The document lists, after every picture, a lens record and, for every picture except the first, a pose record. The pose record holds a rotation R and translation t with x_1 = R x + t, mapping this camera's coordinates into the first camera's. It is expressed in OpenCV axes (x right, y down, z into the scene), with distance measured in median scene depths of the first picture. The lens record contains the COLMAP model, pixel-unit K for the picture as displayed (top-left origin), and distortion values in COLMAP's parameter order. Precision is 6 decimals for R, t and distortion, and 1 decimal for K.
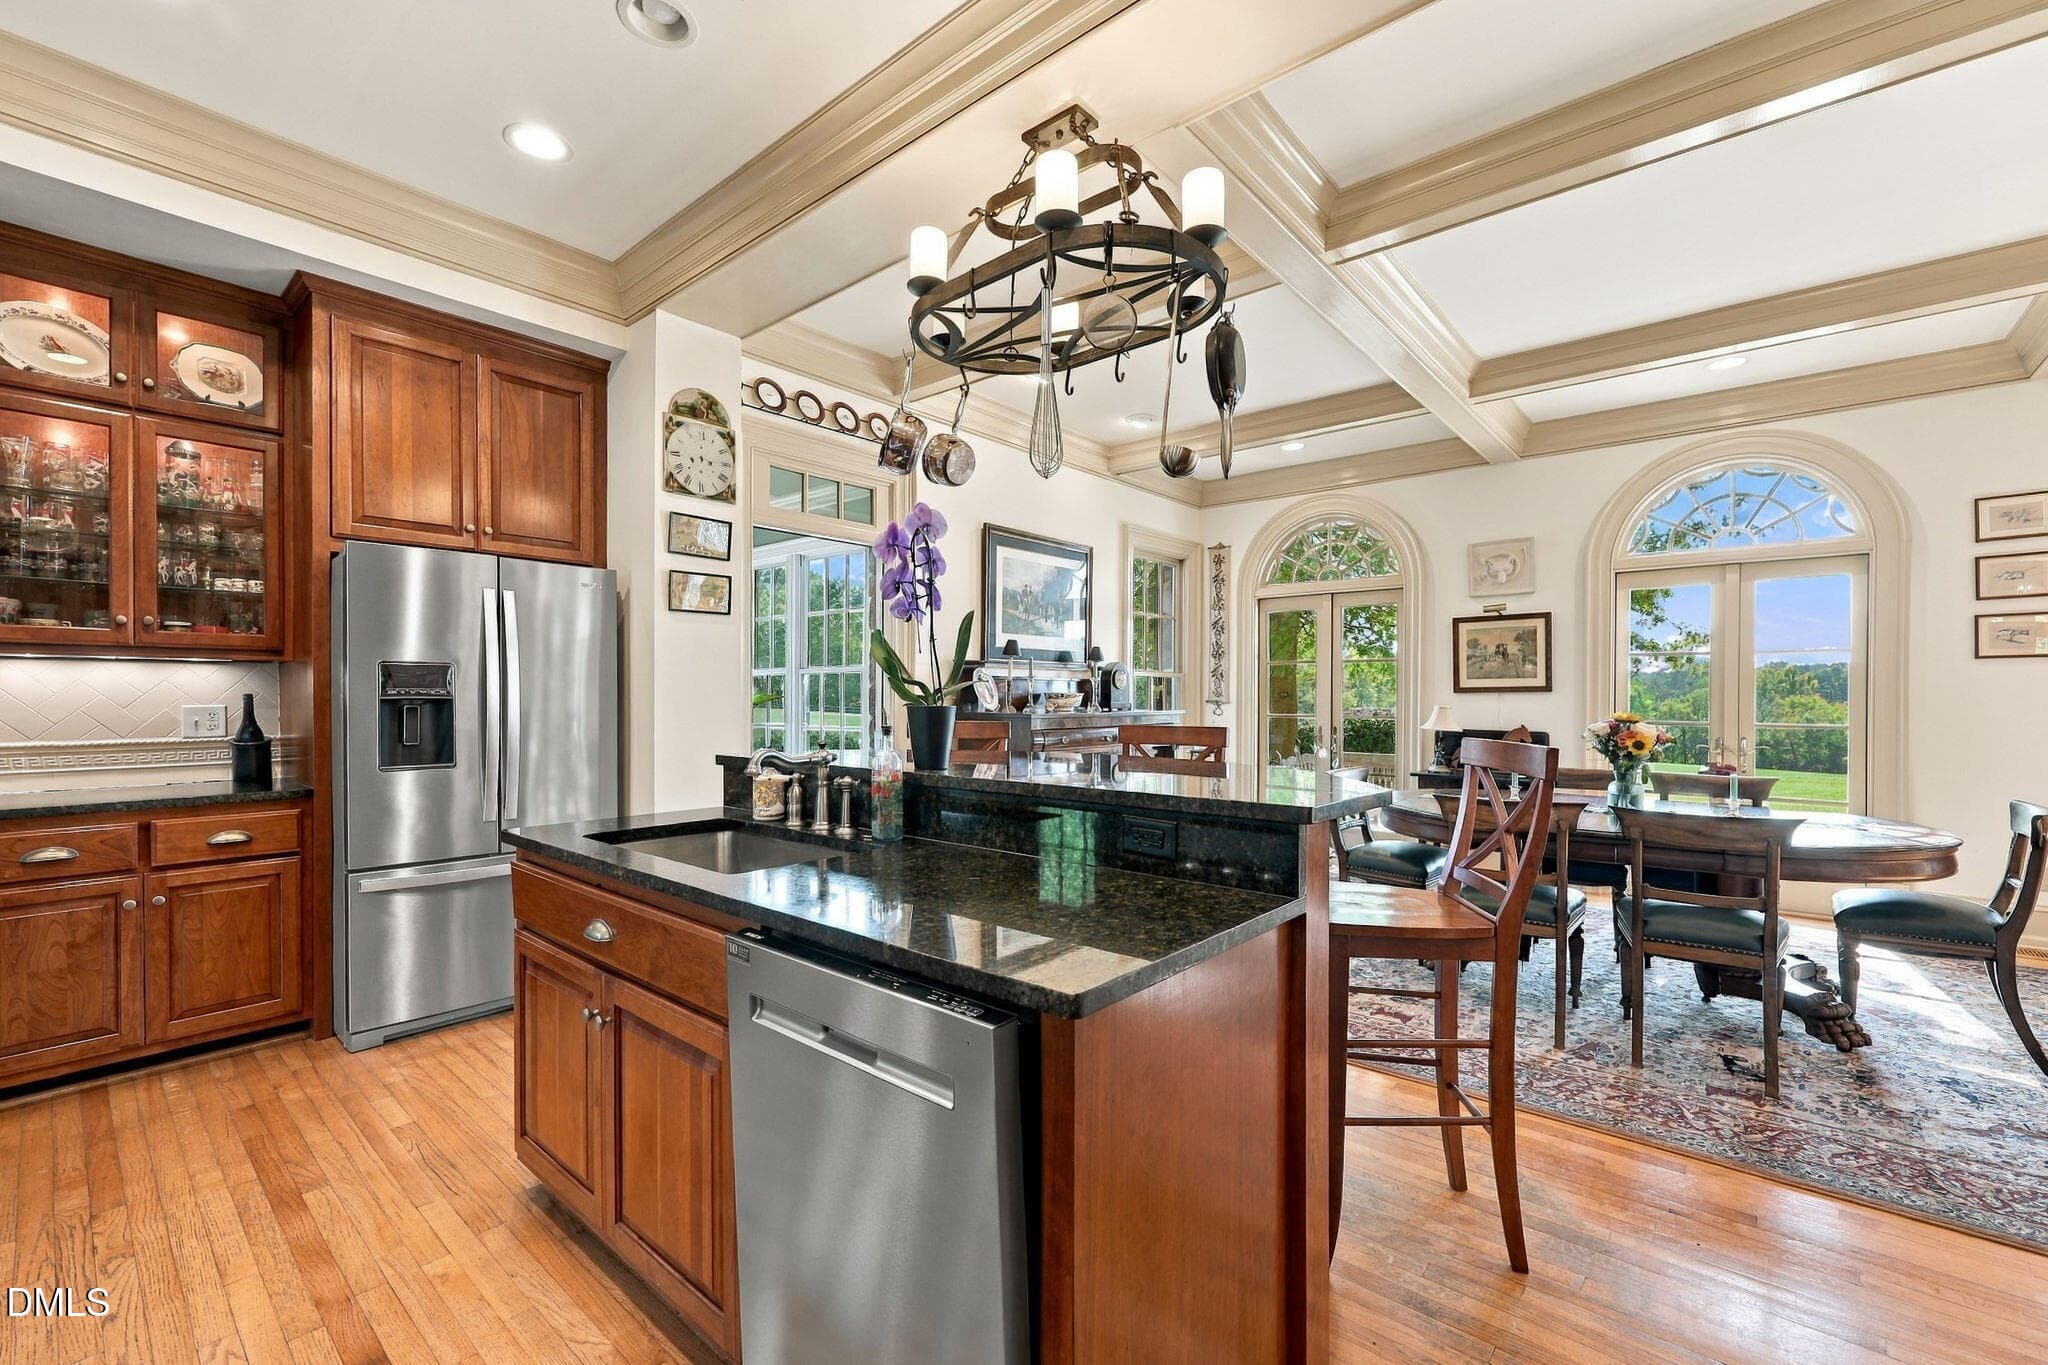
lens RADIAL K [[850.6, 0, 1027.2], [0, 850.6, 700.5], [0, 0, 1]] dist [0.000878, 0.000183]
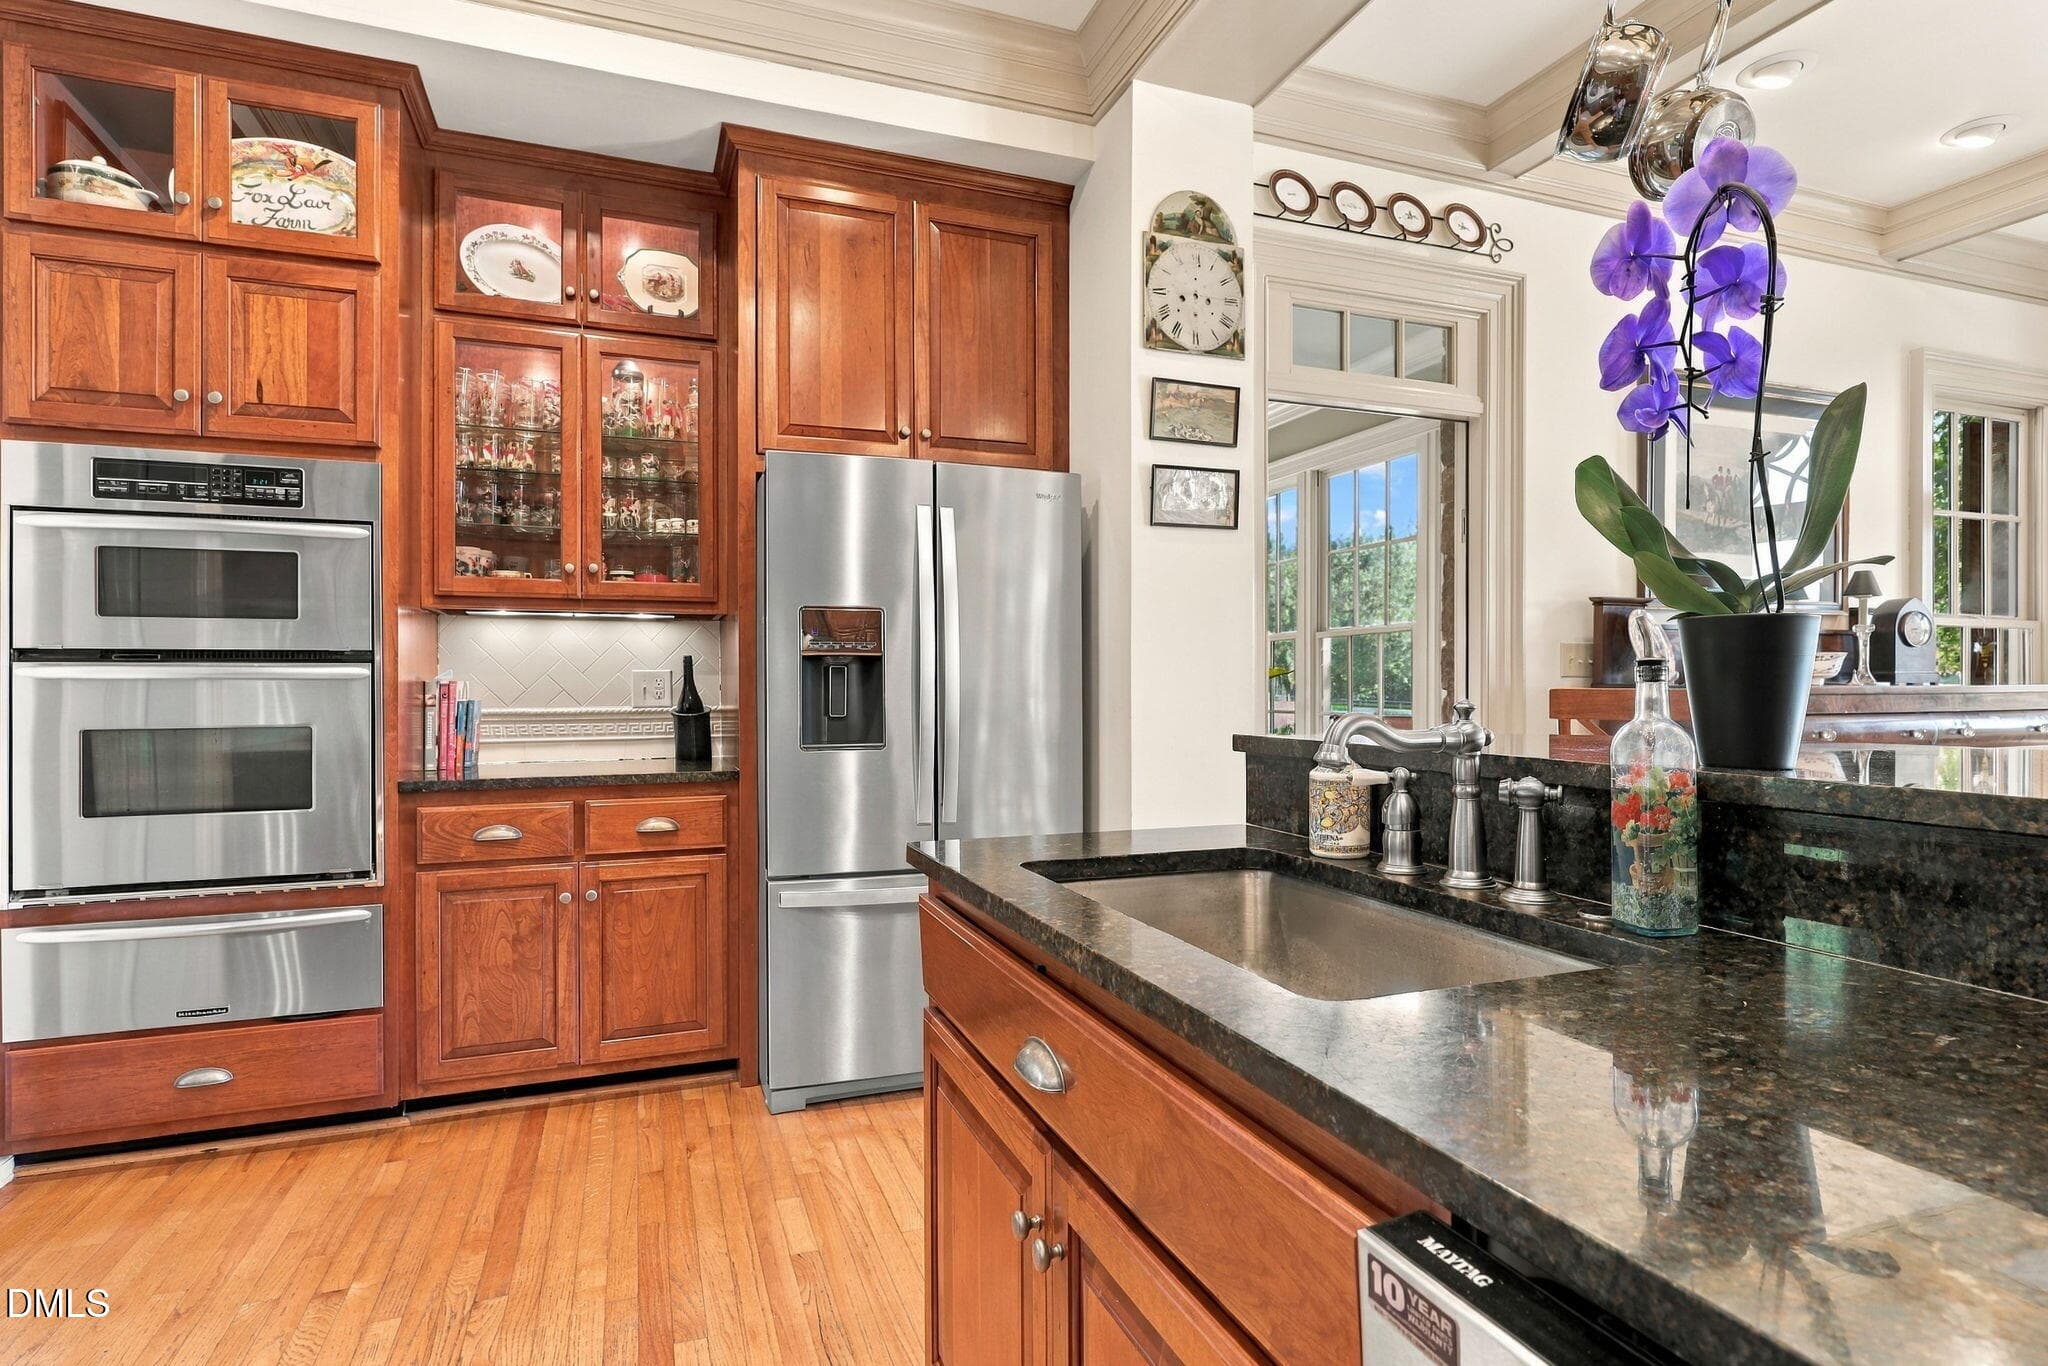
lens RADIAL K [[1062.2, 0, 1024.0], [0, 1062.2, 683.0], [0, 0, 1]] dist [0.001748, 0.000214]
pose [[0.873414, -0.004841, -0.486954, -0.120218], [0.001525, 0.999973, -0.007206, 0.029735], [0.486976, 0.005551, 0.873398, 0.260913]]
